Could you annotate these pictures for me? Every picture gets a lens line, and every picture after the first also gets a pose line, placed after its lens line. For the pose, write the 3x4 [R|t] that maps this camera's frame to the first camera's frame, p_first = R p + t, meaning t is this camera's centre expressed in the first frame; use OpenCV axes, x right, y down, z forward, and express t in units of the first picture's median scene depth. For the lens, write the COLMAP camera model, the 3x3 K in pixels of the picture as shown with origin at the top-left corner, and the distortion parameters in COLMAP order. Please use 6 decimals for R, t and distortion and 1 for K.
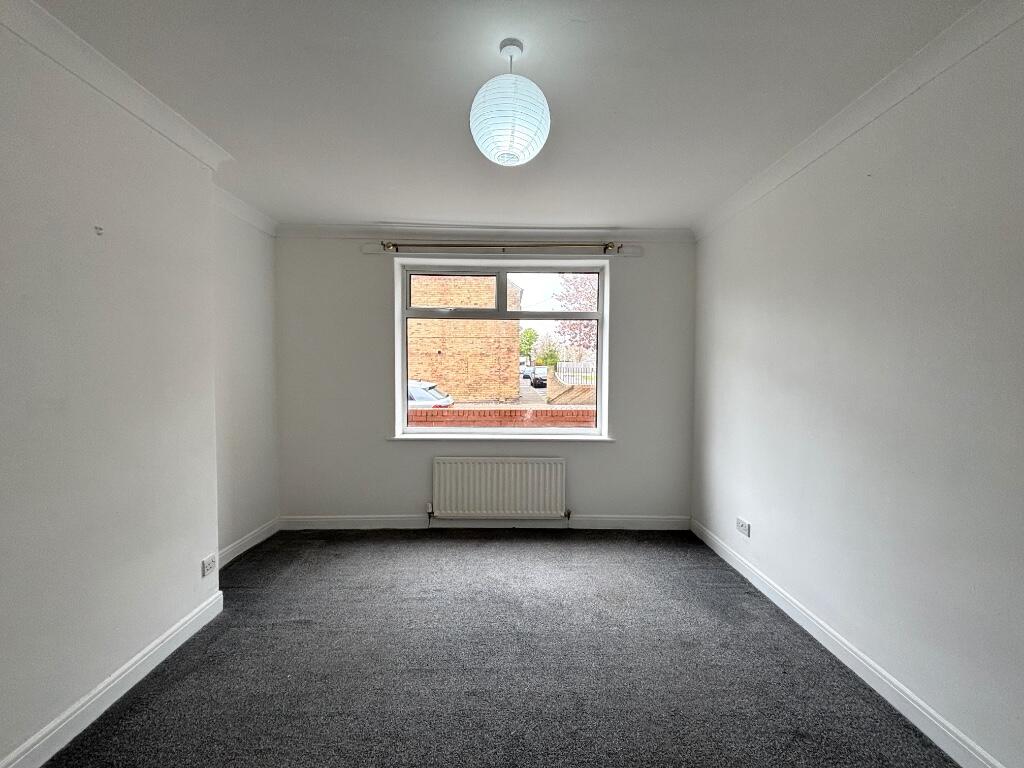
lens RADIAL K [[417.0, 0, 512.0], [0, 417.0, 383.5], [0, 0, 1]] dist [0.003115, -0.002026]
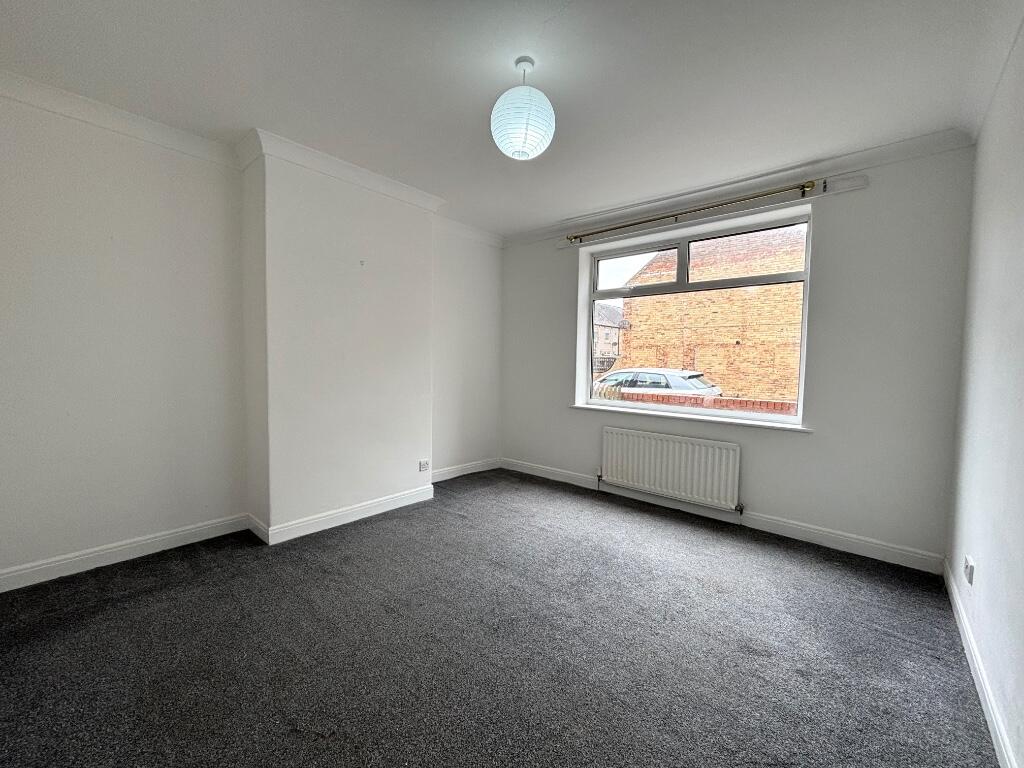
lens RADIAL K [[417.0, 0, 512.1], [0, 417.0, 383.0], [0, 0, 1]] dist [0.003115, -0.002026]
pose [[0.745537, 0.040710, -0.665220, 0.352184], [-0.034797, 0.999149, 0.022147, 0.048670], [0.665555, 0.006636, 0.746319, 0.025982]]
